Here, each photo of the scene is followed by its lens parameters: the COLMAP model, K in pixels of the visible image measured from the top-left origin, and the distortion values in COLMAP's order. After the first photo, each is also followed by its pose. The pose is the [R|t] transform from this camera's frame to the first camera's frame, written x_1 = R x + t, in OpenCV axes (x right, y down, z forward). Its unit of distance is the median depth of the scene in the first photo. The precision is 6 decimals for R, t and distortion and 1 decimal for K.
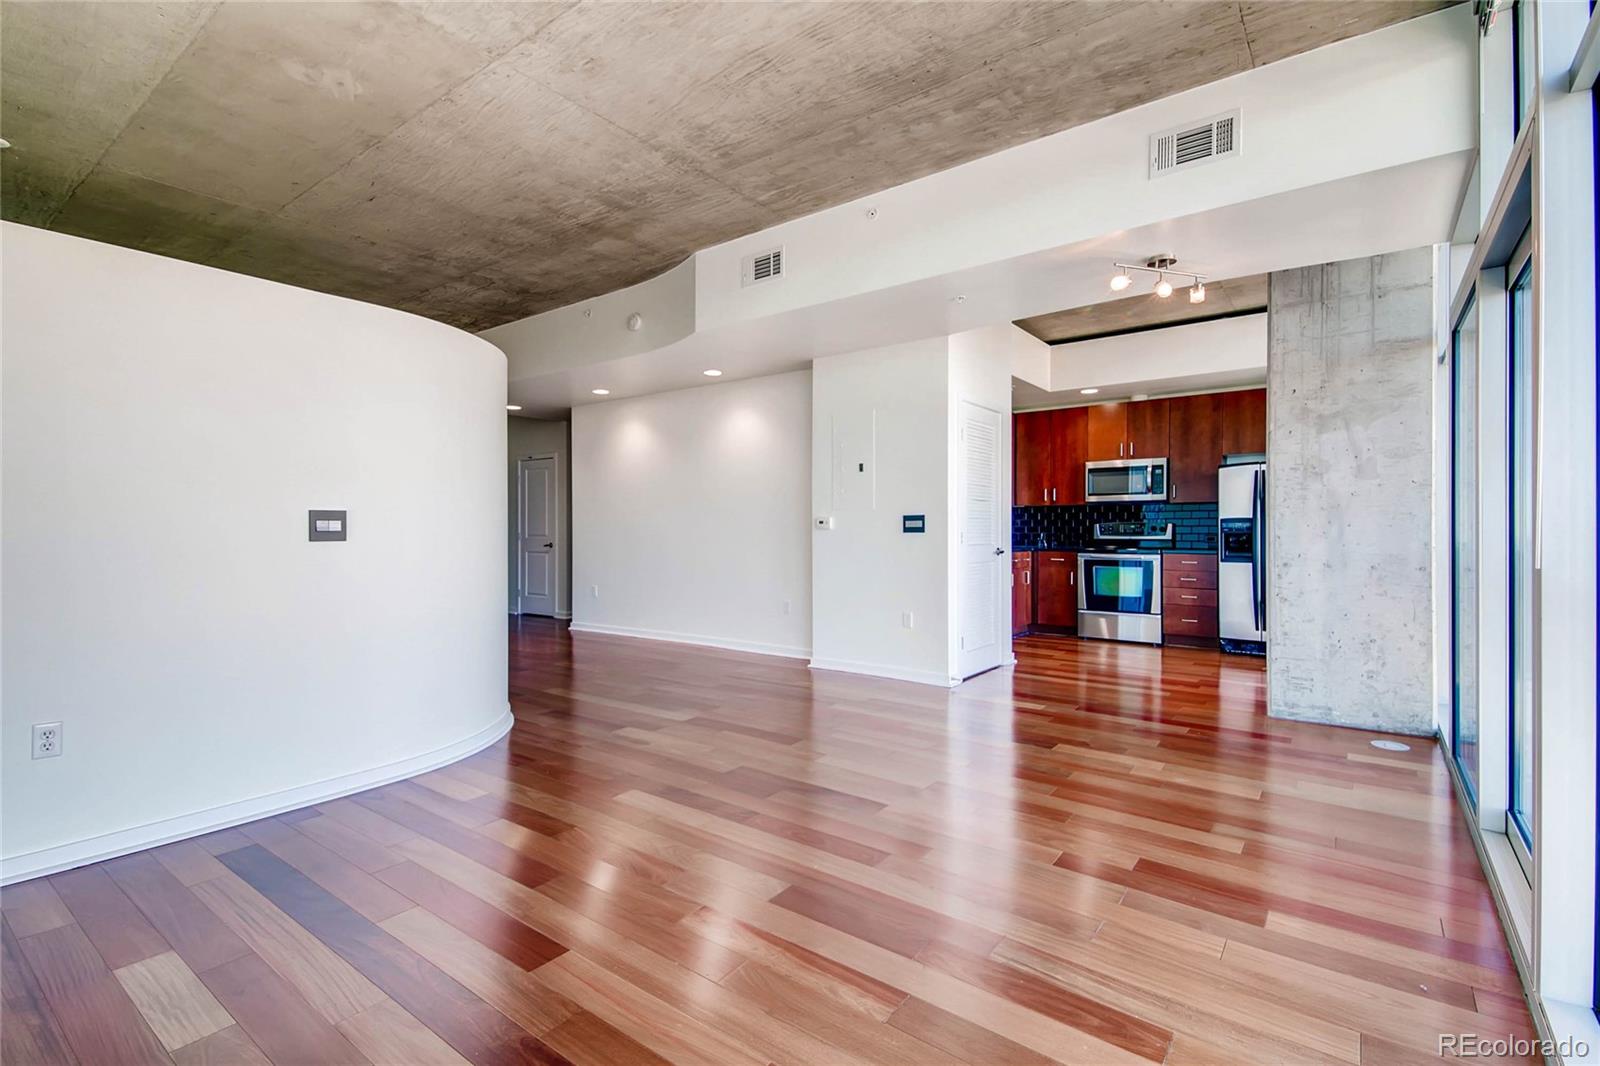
lens RADIAL K [[724.5, 0, 808.9], [0, 724.5, 536.1], [0, 0, 1]] dist [0.032837, -0.000256]
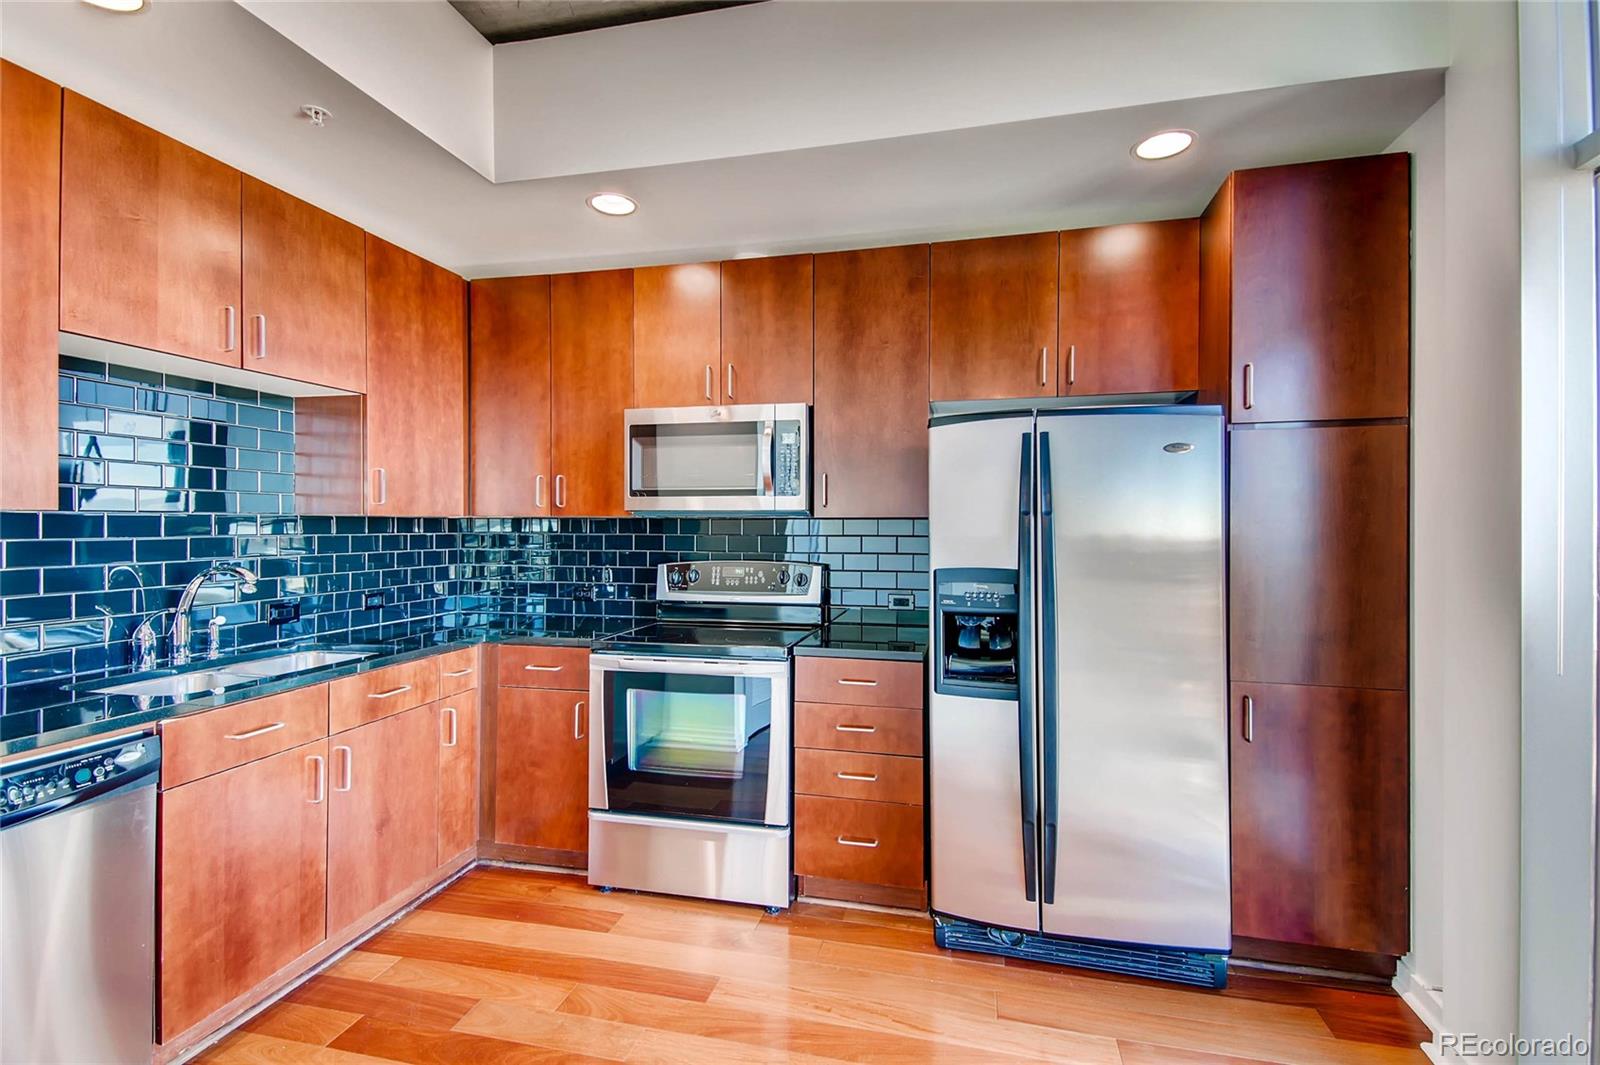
lens RADIAL K [[724.5, 0, 808.9], [0, 724.5, 535.6], [0, 0, 1]] dist [0.032837, -0.000256]
pose [[0.915948, -0.000872, 0.401296, 0.334034], [0.000168, 0.999998, 0.001789, -0.036822], [-0.401297, -0.001572, 0.915947, 0.641677]]
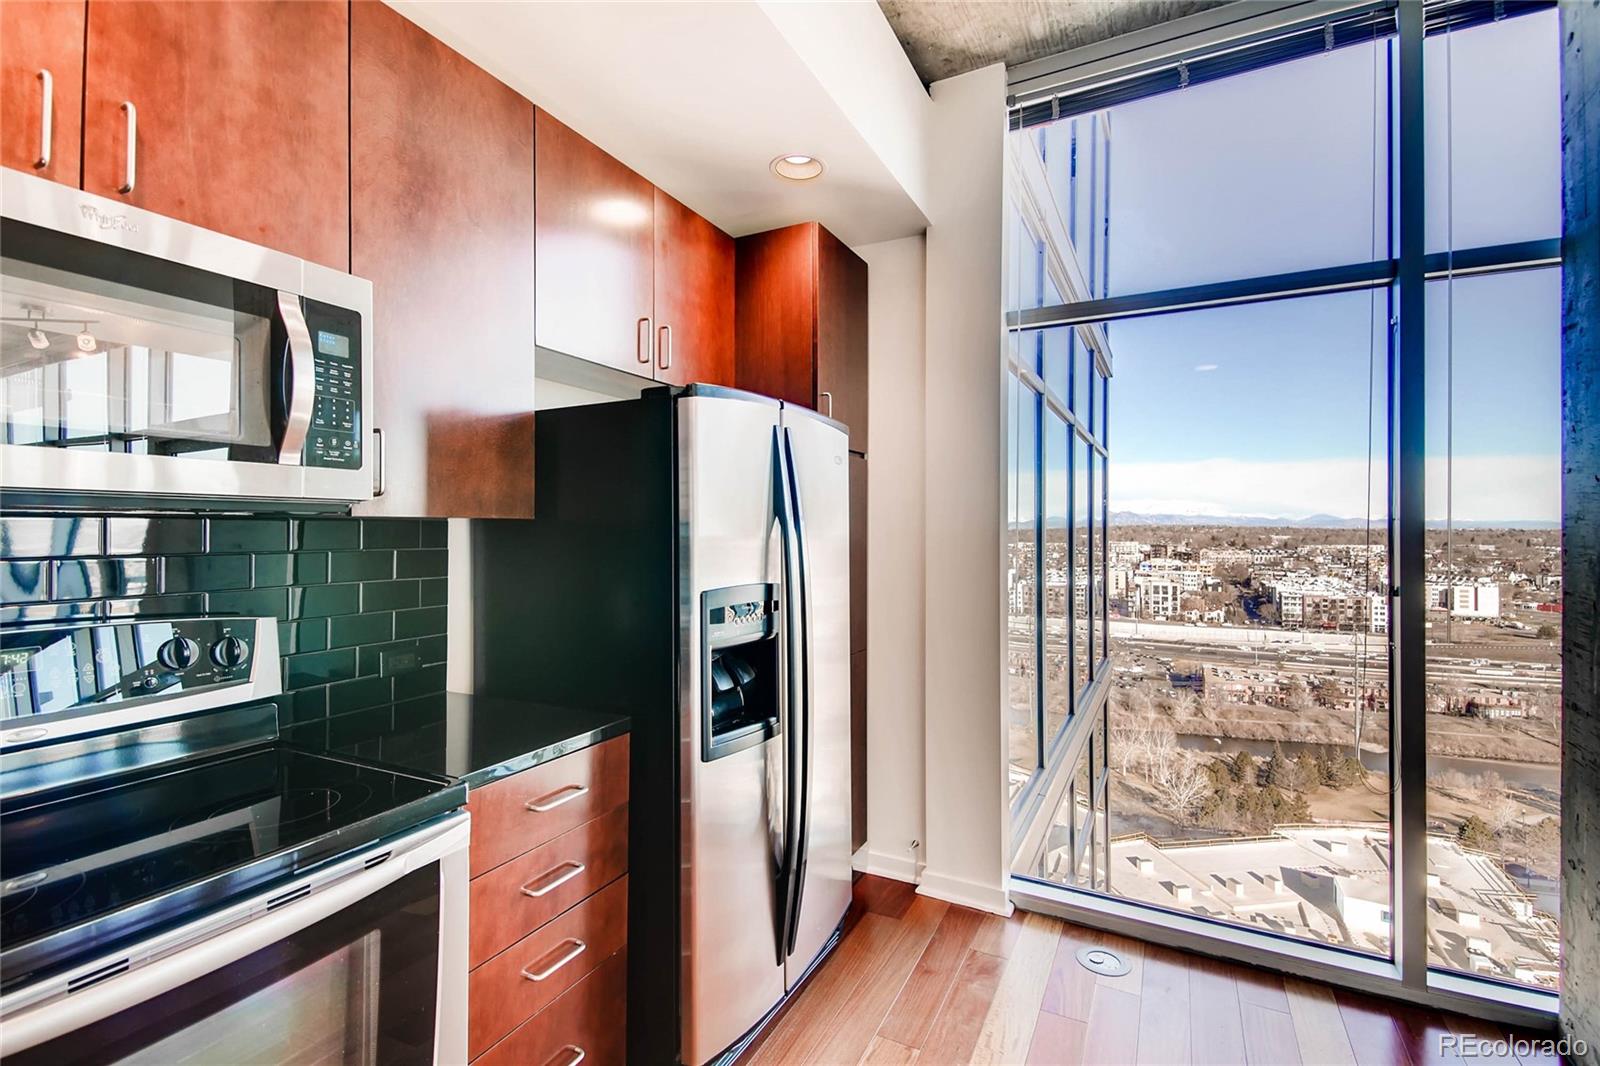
lens RADIAL K [[724.5, 0, 808.9], [0, 724.5, 536.1], [0, 0, 1]] dist [0.032837, -0.000256]
pose [[-0.178333, -0.007527, 0.983941, 0.277360], [0.005856, 0.999945, 0.008711, -0.041986], [-0.983953, 0.007315, -0.178279, 0.918583]]
